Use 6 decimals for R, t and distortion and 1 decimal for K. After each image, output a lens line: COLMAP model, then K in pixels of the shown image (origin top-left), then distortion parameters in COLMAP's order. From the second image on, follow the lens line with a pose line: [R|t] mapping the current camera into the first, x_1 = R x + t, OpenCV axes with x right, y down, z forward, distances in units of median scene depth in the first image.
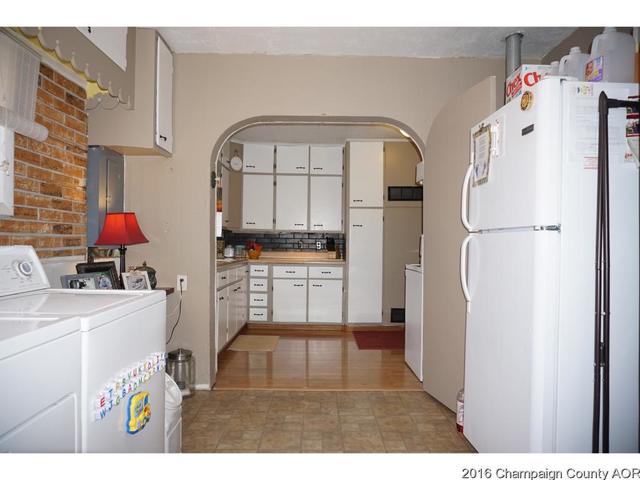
lens RADIAL K [[427.3, 0, 319.8], [0, 427.3, 243.3], [0, 0, 1]] dist [-0.038801, 0.013635]
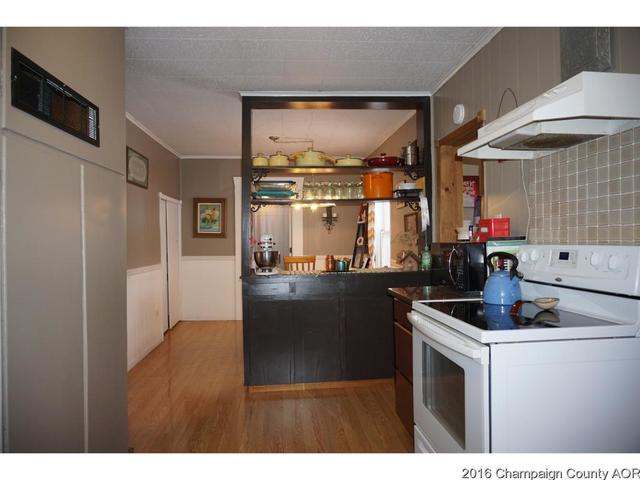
lens RADIAL K [[427.3, 0, 321.0], [0, 427.3, 238.2], [0, 0, 1]] dist [-0.038801, 0.013635]
pose [[-0.096511, -0.002951, 0.995328, -0.096960], [0.010703, 0.999935, 0.004002, -0.022473], [-0.995274, 0.011039, -0.096473, 0.839337]]
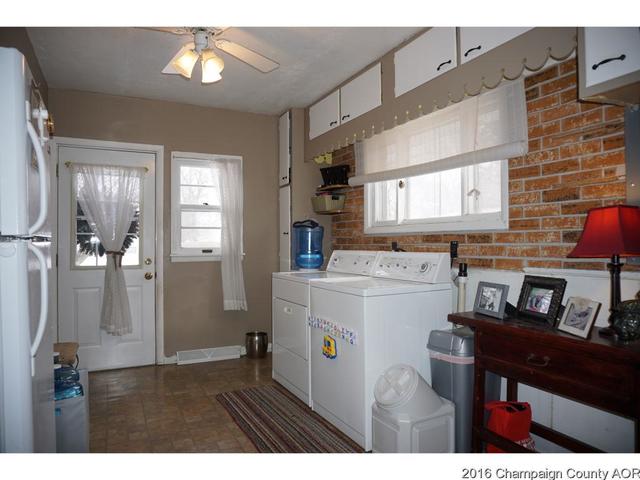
lens RADIAL K [[427.3, 0, 315.4], [0, 427.3, 238.0], [0, 0, 1]] dist [-0.038801, 0.013635]
pose [[-0.896639, -0.012985, -0.442573, 0.105925], [-0.007281, 0.999867, -0.014586, -0.006919], [0.442703, -0.009856, -0.896614, 0.689268]]
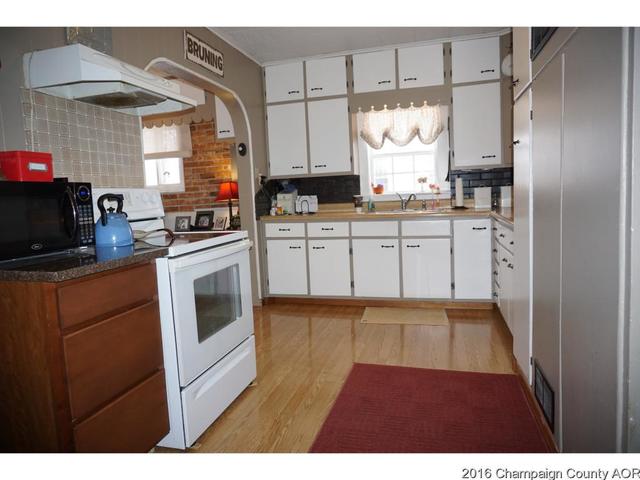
lens RADIAL K [[427.3, 0, 319.8], [0, 427.3, 237.7], [0, 0, 1]] dist [-0.038801, 0.013635]
pose [[-0.267760, 0.100142, -0.958267, 0.550004], [0.047385, 0.994749, 0.090714, 0.005557], [0.962320, -0.021117, -0.271099, 0.913256]]
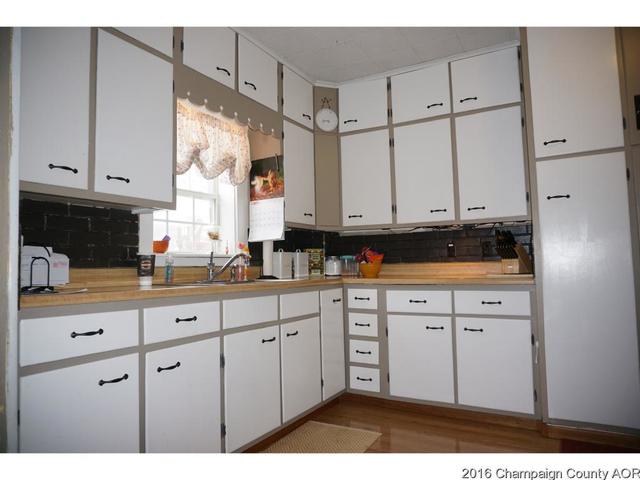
lens RADIAL K [[427.3, 0, 318.2], [0, 427.3, 240.6], [0, 0, 1]] dist [-0.038801, 0.013635]
pose [[0.863607, -0.062407, -0.500288, 0.088754], [0.035459, 0.997371, -0.063204, 0.022268], [0.502917, 0.036843, 0.863549, 0.492360]]
